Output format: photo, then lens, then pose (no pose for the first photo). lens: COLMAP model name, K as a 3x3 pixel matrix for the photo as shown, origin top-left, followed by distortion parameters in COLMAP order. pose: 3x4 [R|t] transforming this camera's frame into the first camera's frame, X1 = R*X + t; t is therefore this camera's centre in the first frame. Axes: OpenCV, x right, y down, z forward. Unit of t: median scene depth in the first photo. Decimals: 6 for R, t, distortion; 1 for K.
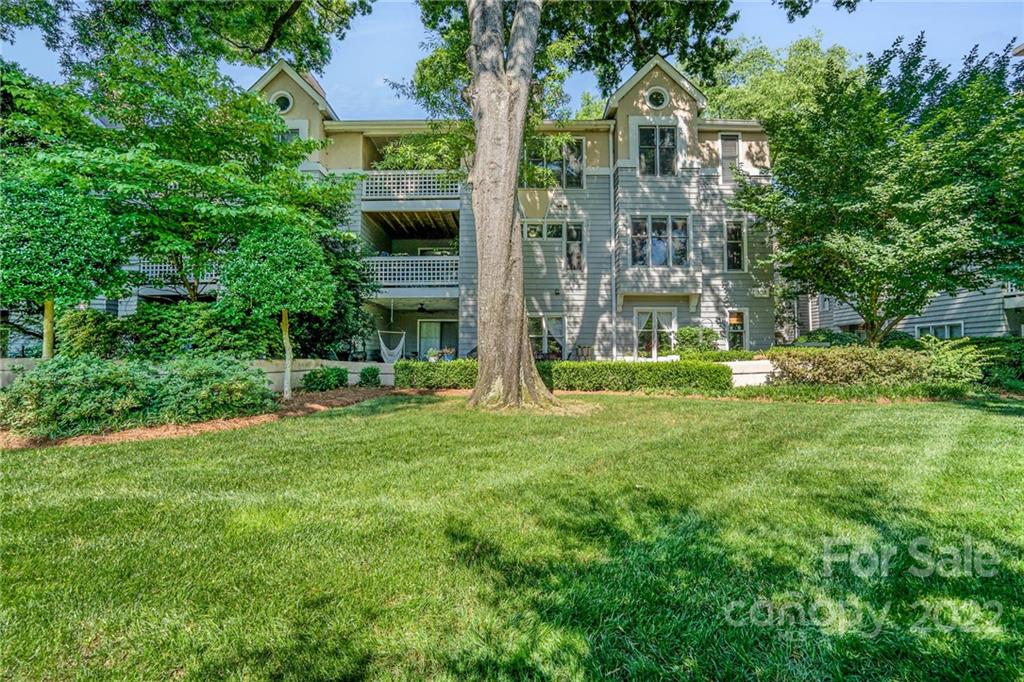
lens RADIAL K [[470.4, 0, 512.0], [0, 470.4, 341.0], [0, 0, 1]] dist [-0.002120, -0.000139]
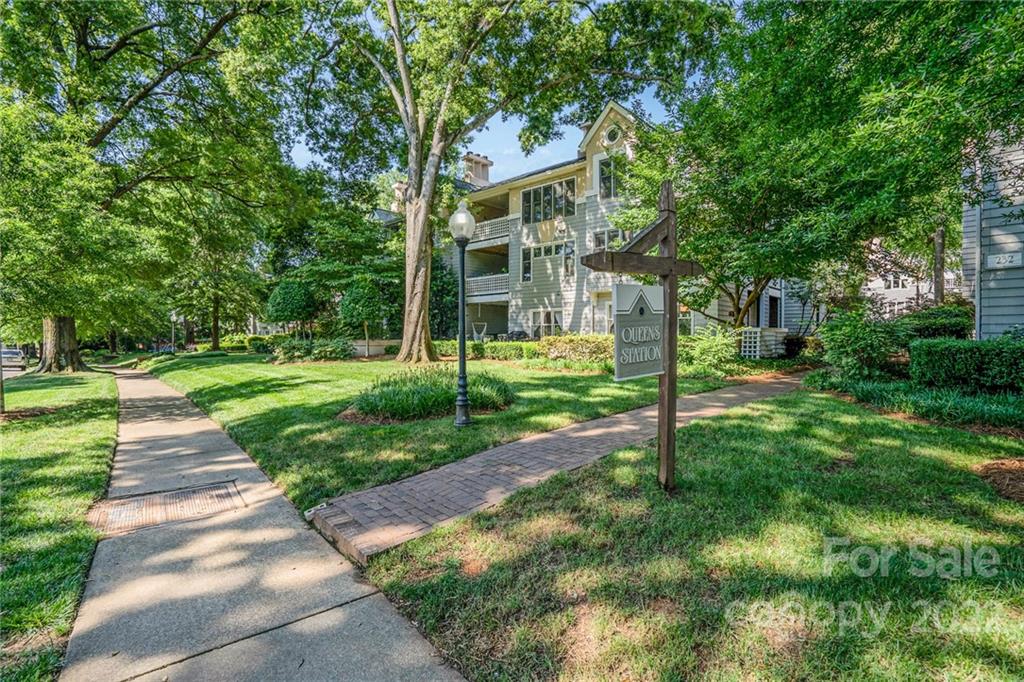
lens RADIAL K [[470.4, 0, 512.0], [0, 470.4, 341.0], [0, 0, 1]] dist [-0.002120, -0.000139]
pose [[0.726932, 0.012128, -0.686603, 0.963263], [0.022833, 0.998864, 0.041818, -0.022666], [0.686330, -0.046076, 0.725829, -0.123251]]
